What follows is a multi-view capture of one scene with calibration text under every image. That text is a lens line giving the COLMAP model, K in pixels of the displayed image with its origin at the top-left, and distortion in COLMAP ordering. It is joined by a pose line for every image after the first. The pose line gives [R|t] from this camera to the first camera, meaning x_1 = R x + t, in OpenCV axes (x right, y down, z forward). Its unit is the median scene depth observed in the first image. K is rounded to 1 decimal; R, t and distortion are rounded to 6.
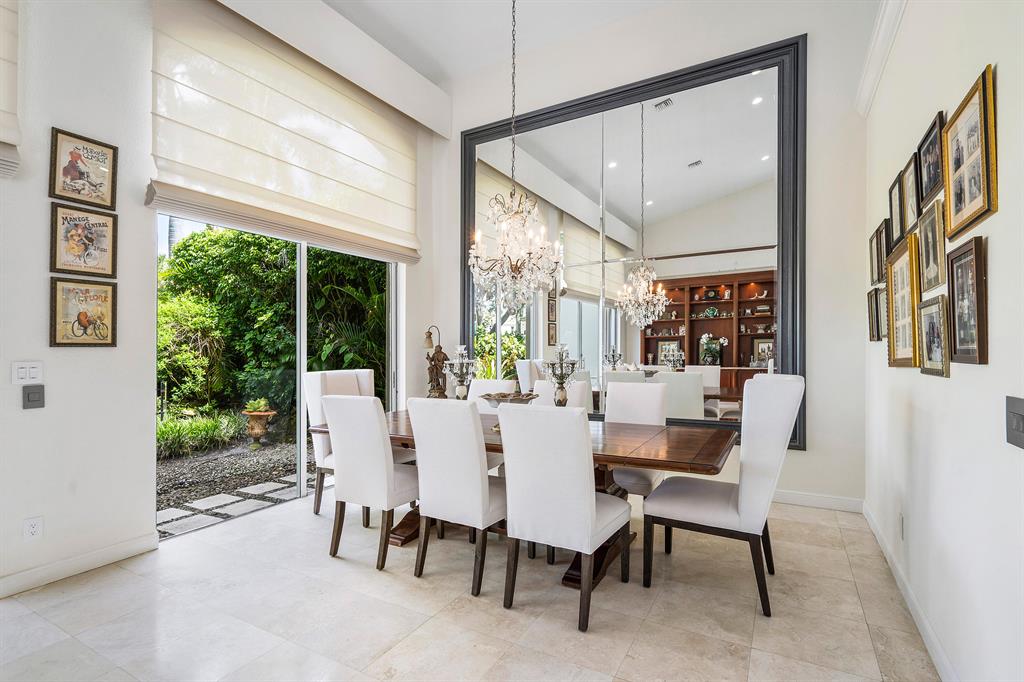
lens RADIAL K [[474.9, 0, 514.4], [0, 474.9, 339.6], [0, 0, 1]] dist [0.002088, -0.001086]
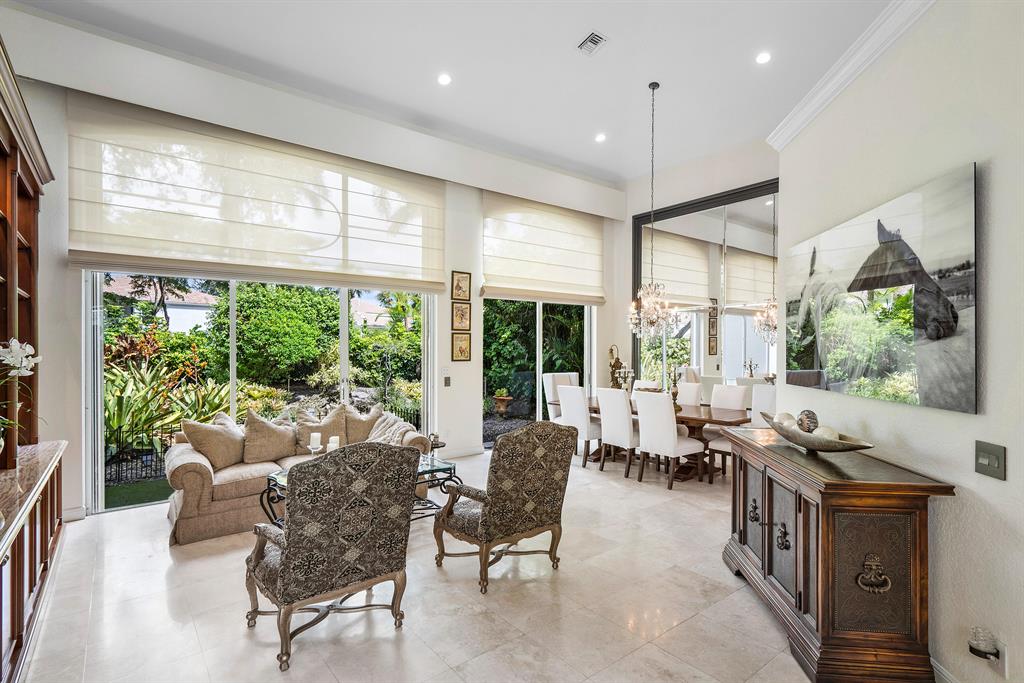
lens RADIAL K [[528.3, 0, 521.9], [0, 528.3, 340.8], [0, 0, 1]] dist [-0.001193, 0.000034]
pose [[0.932927, 0.005245, -0.360028, 0.226116], [-0.000772, 0.999921, 0.012568, -0.085226], [0.360065, -0.011447, 0.932857, -0.952571]]
